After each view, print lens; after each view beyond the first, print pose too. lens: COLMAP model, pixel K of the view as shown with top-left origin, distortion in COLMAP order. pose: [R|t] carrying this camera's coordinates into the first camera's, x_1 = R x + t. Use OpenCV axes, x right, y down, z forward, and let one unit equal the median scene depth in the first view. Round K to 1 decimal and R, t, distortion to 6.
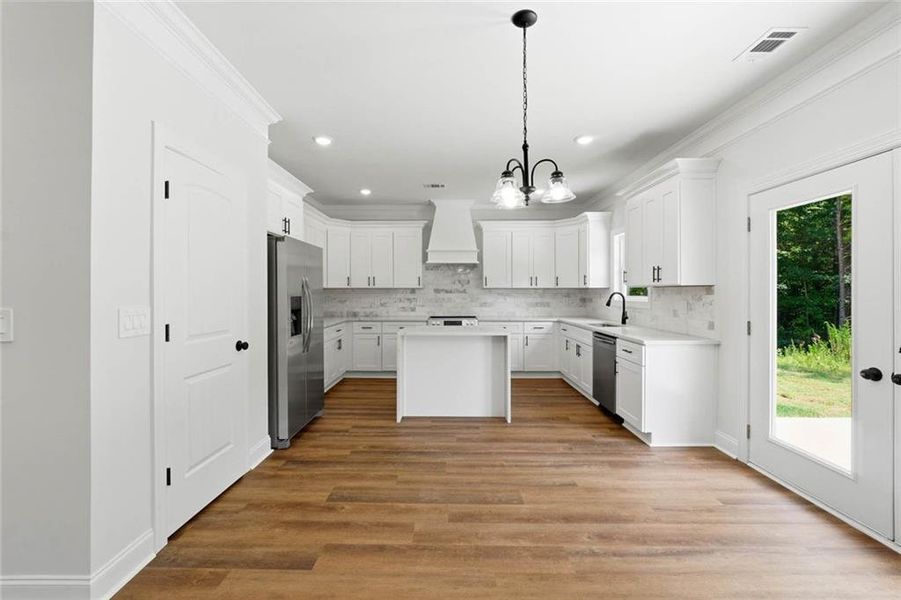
lens RADIAL K [[386.3, 0, 449.6], [0, 386.3, 294.6], [0, 0, 1]] dist [-0.012385, 0.000729]
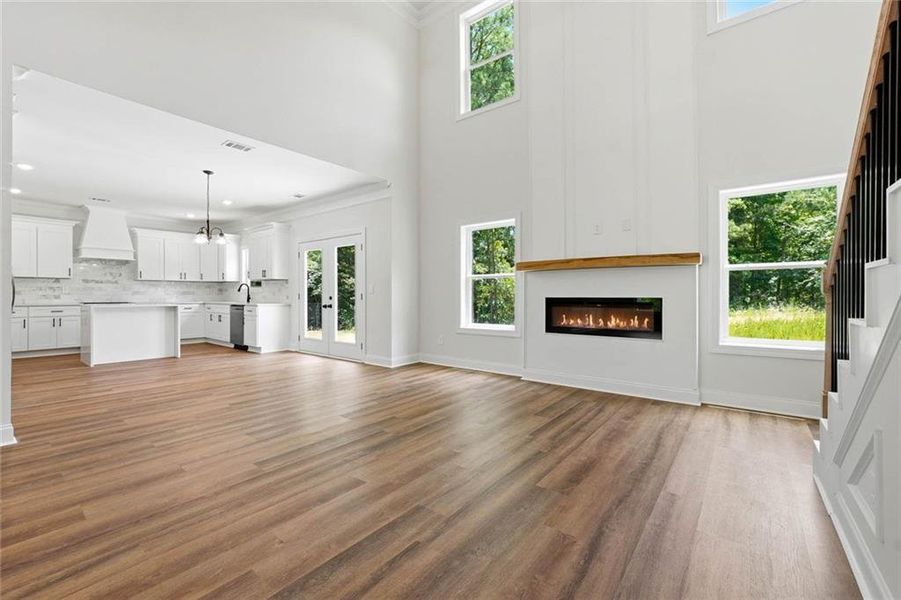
lens RADIAL K [[386.3, 0, 450.1], [0, 386.3, 296.1], [0, 0, 1]] dist [-0.012385, 0.000729]
pose [[0.618888, 0.000292, 0.785480, -0.305477], [0.002470, 0.999994, -0.002318, 0.048586], [-0.785476, 0.003375, 0.618883, -0.693110]]
